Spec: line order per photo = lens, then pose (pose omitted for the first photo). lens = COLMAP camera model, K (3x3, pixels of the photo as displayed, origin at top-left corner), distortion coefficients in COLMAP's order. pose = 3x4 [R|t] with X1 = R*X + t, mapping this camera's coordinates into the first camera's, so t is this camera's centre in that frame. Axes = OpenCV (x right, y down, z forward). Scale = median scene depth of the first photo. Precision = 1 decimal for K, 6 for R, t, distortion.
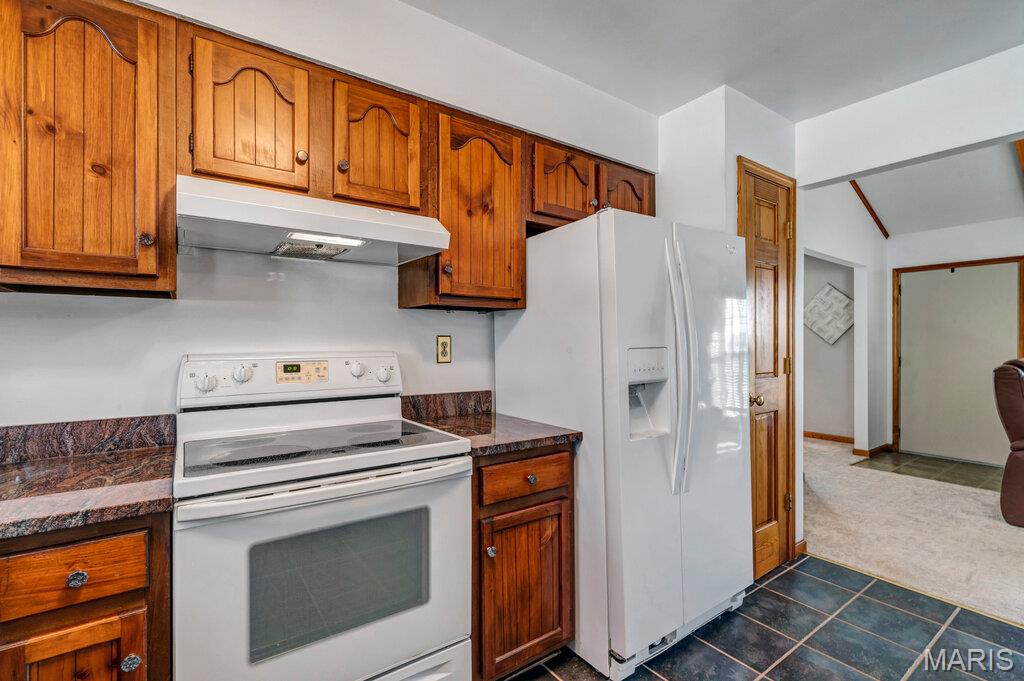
lens RADIAL K [[462.4, 0, 507.4], [0, 462.4, 343.2], [0, 0, 1]] dist [-0.003113, 0.001569]
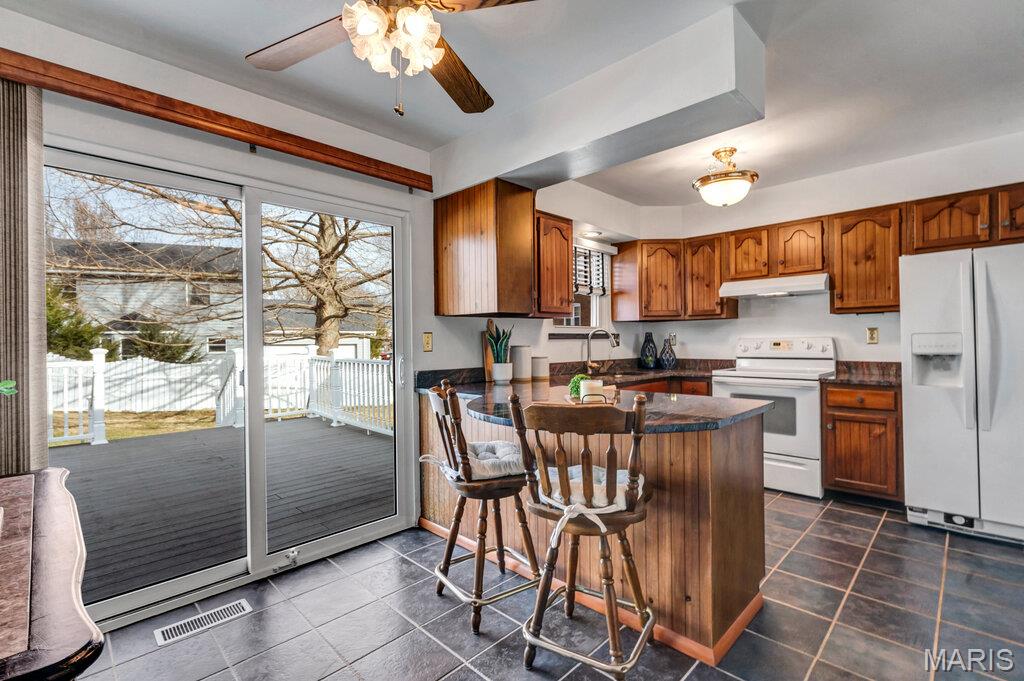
lens RADIAL K [[462.4, 0, 510.0], [0, 462.4, 343.1], [0, 0, 1]] dist [-0.003113, 0.001569]
pose [[0.176152, 0.004807, -0.984351, 1.751828], [0.010464, 0.999922, 0.006755, 0.019384], [0.984307, -0.011490, 0.176088, -0.838706]]
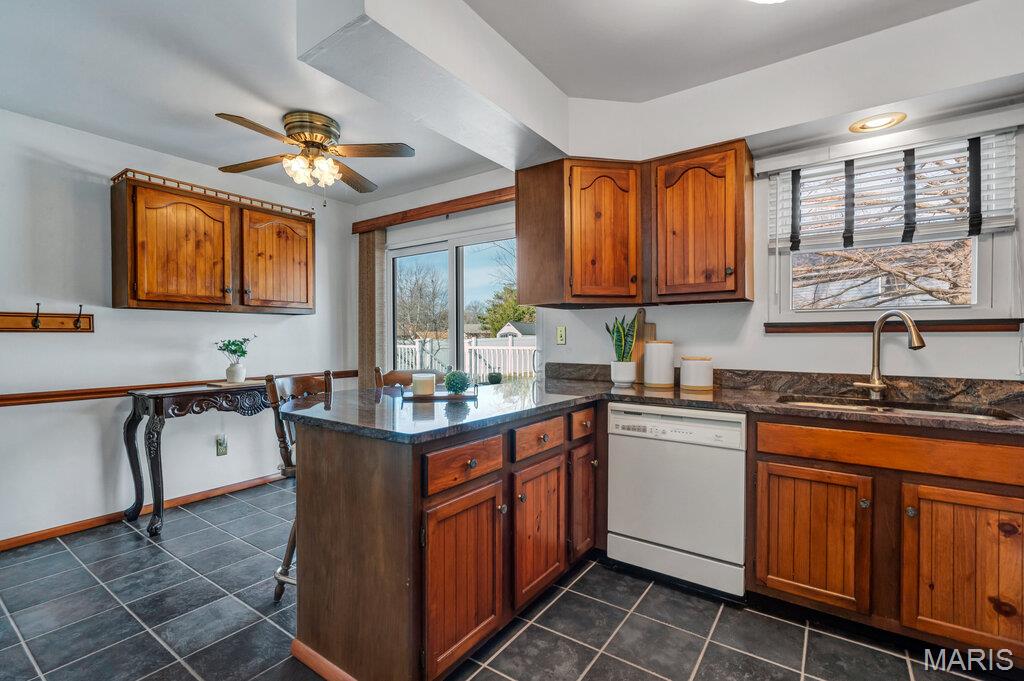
lens RADIAL K [[462.4, 0, 507.7], [0, 462.4, 340.8], [0, 0, 1]] dist [-0.003113, 0.001569]
pose [[-0.941136, 0.002503, -0.338020, 0.694205], [0.000714, 0.999985, 0.005415, 0.035861], [0.338028, 0.004854, -0.941123, 0.956119]]
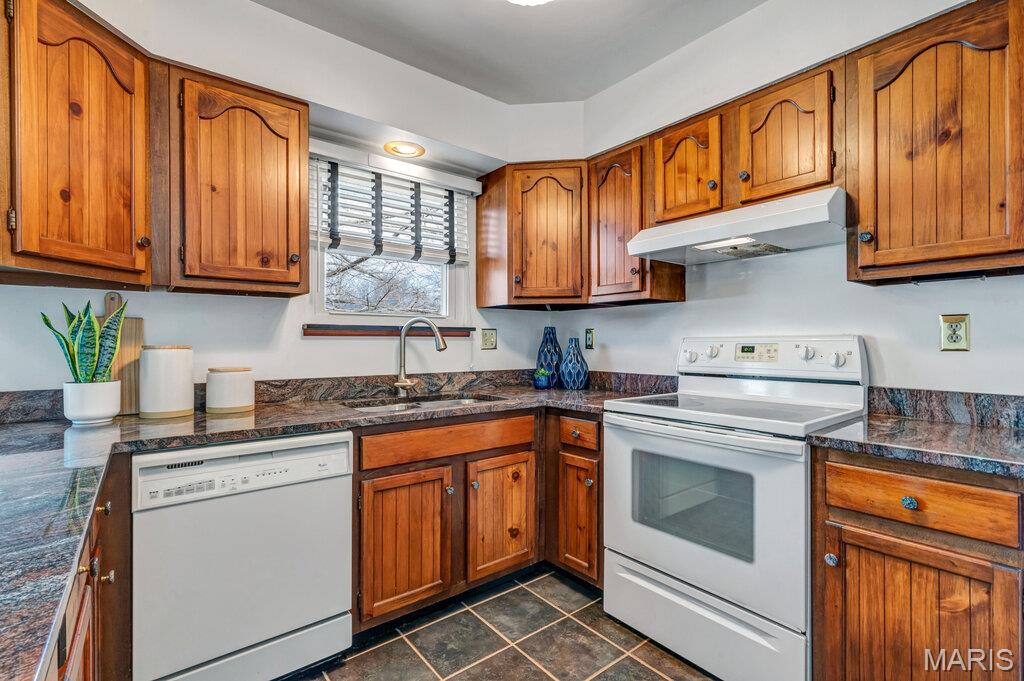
lens RADIAL K [[462.4, 0, 508.0], [0, 462.4, 342.8], [0, 0, 1]] dist [-0.003113, 0.001569]
pose [[0.059335, 0.002580, -0.998235, 0.749327], [0.000133, 0.999997, 0.002593, 0.036366], [0.998238, -0.000287, 0.059335, 0.315017]]
